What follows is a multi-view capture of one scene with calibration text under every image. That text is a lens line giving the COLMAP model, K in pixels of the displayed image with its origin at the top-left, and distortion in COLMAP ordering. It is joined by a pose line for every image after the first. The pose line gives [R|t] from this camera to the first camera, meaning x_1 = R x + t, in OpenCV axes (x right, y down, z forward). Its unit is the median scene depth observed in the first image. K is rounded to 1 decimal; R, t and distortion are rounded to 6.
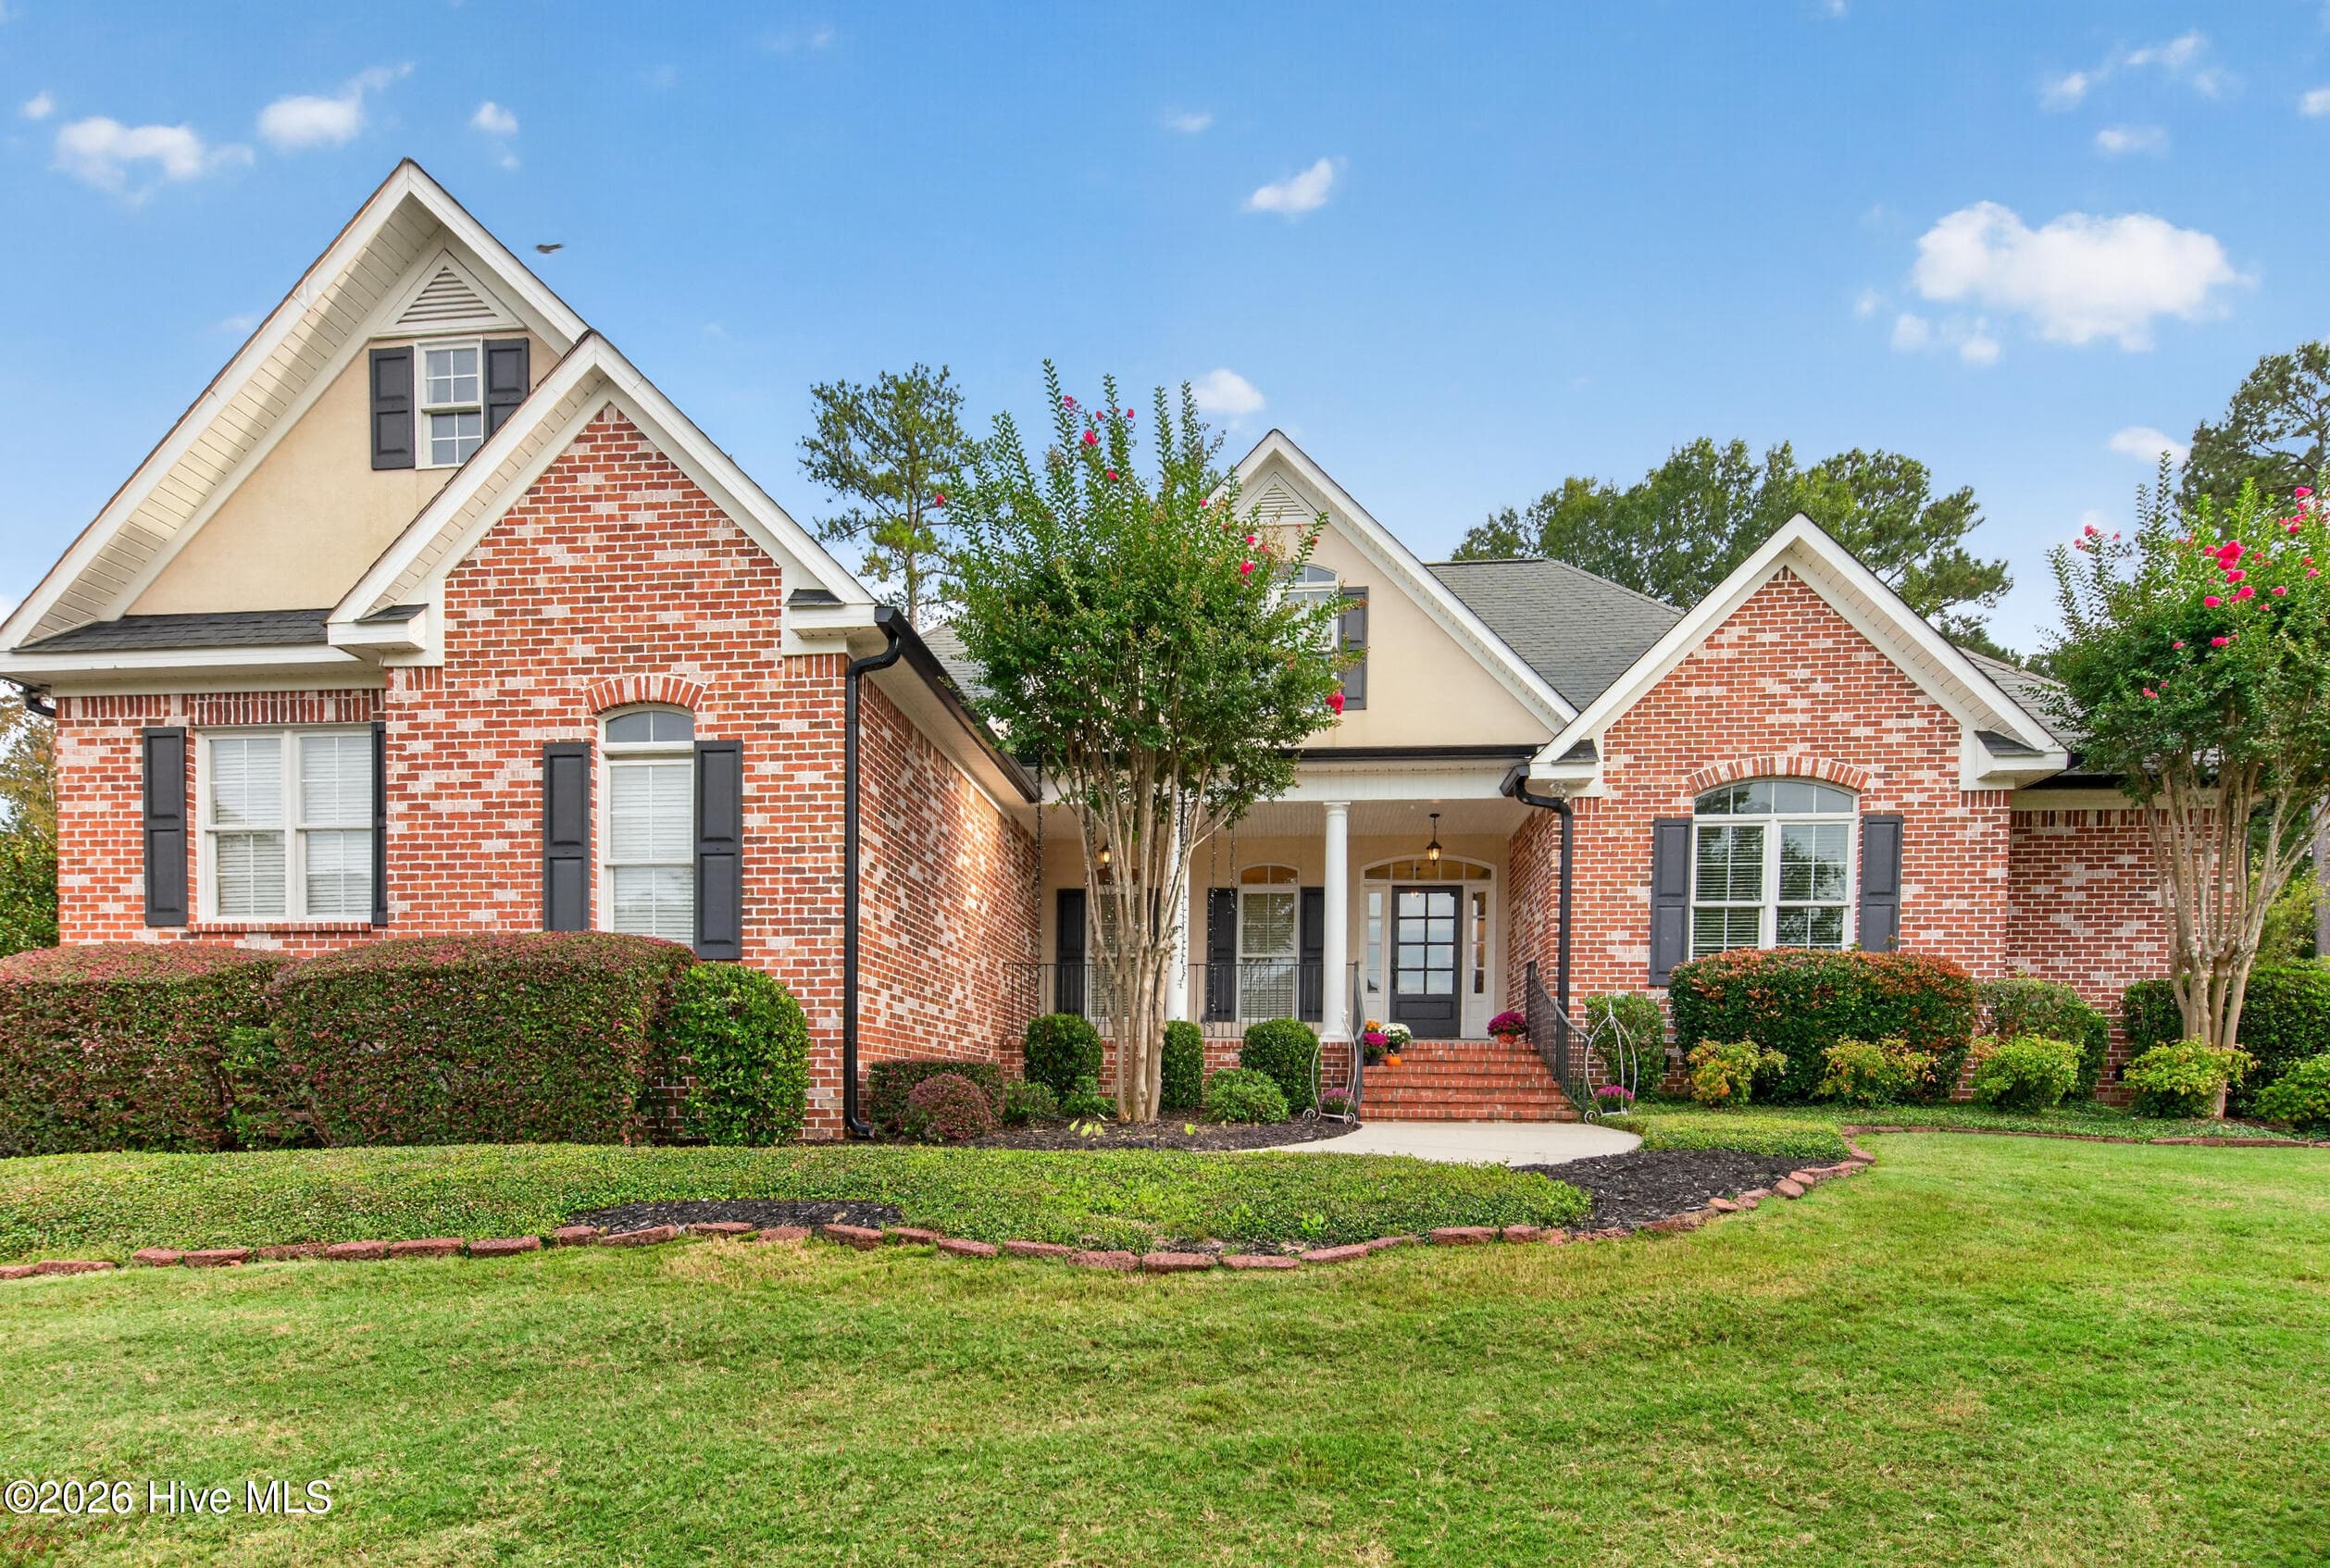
lens RADIAL K [[1219.1, 0, 1171.8], [0, 1219.1, 789.0], [0, 0, 1]] dist [-0.001665, -0.000601]
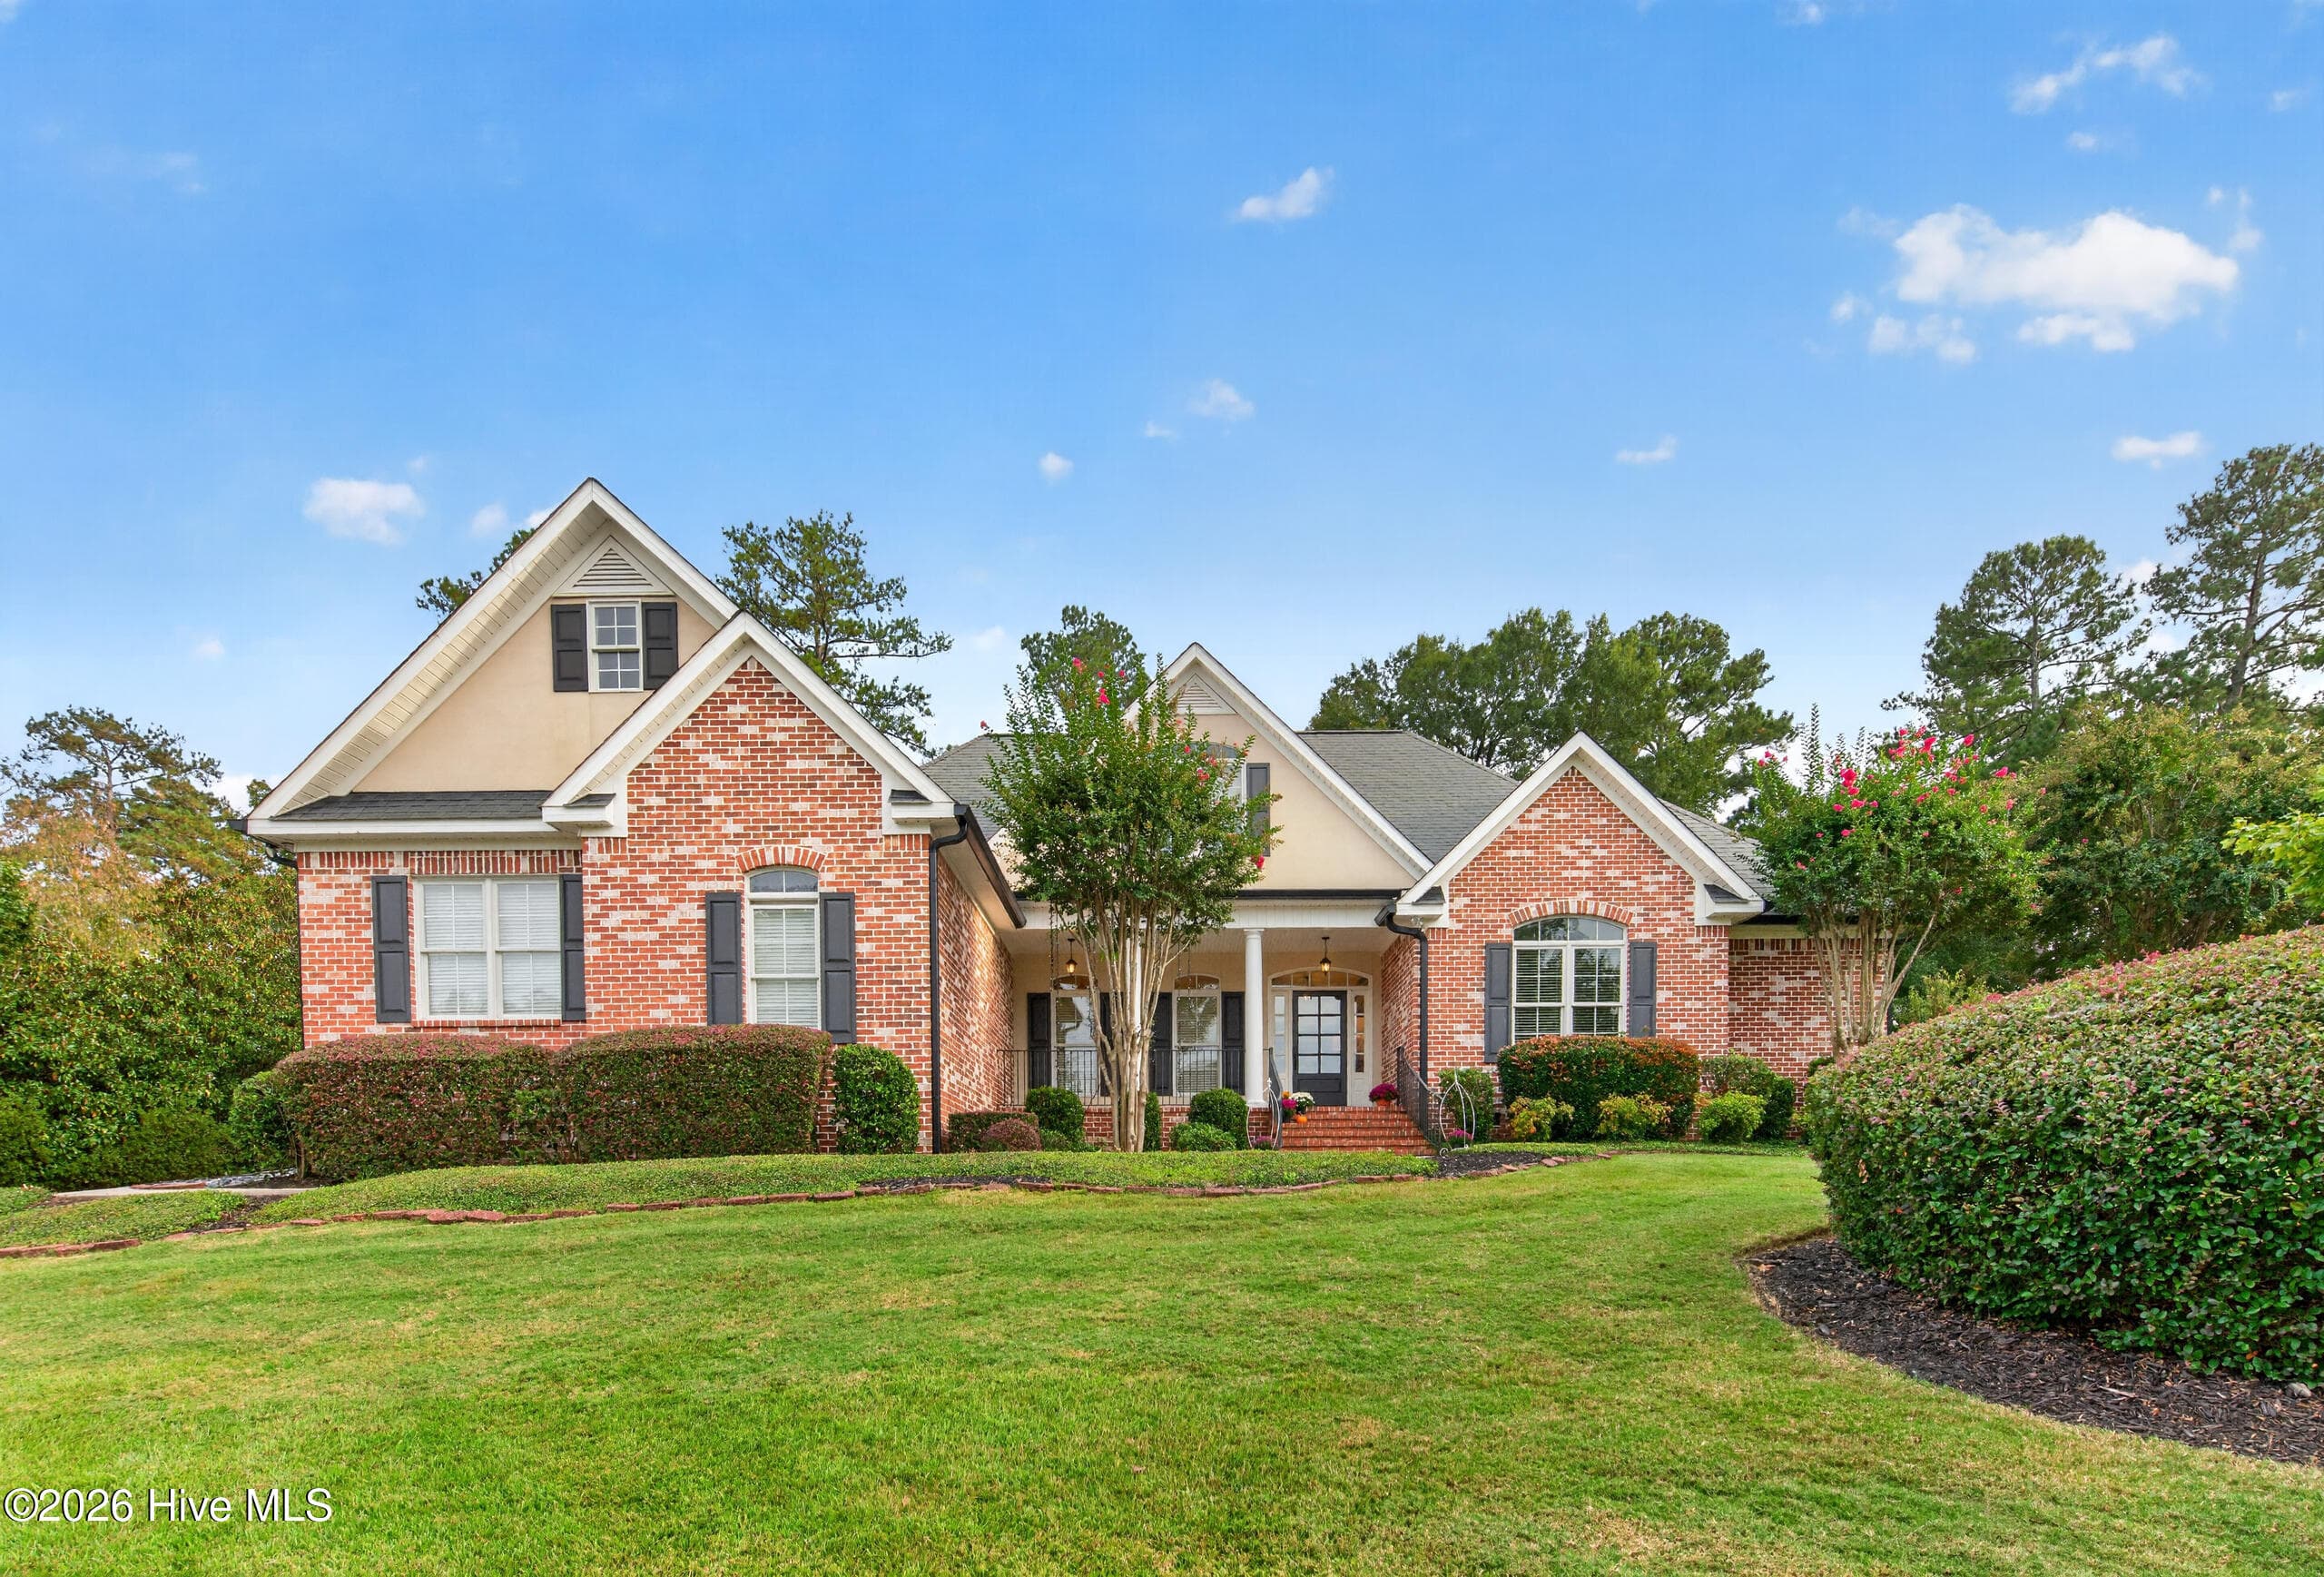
lens RADIAL K [[1169.3, 0, 1160.1], [0, 1169.3, 881.5], [0, 0, 1]] dist [0.005575, -0.000538]
pose [[0.995622, 0.011146, 0.092802, -0.102514], [-0.010034, 0.999872, -0.012444, -0.027247], [-0.092928, 0.011458, 0.995607, -0.306939]]
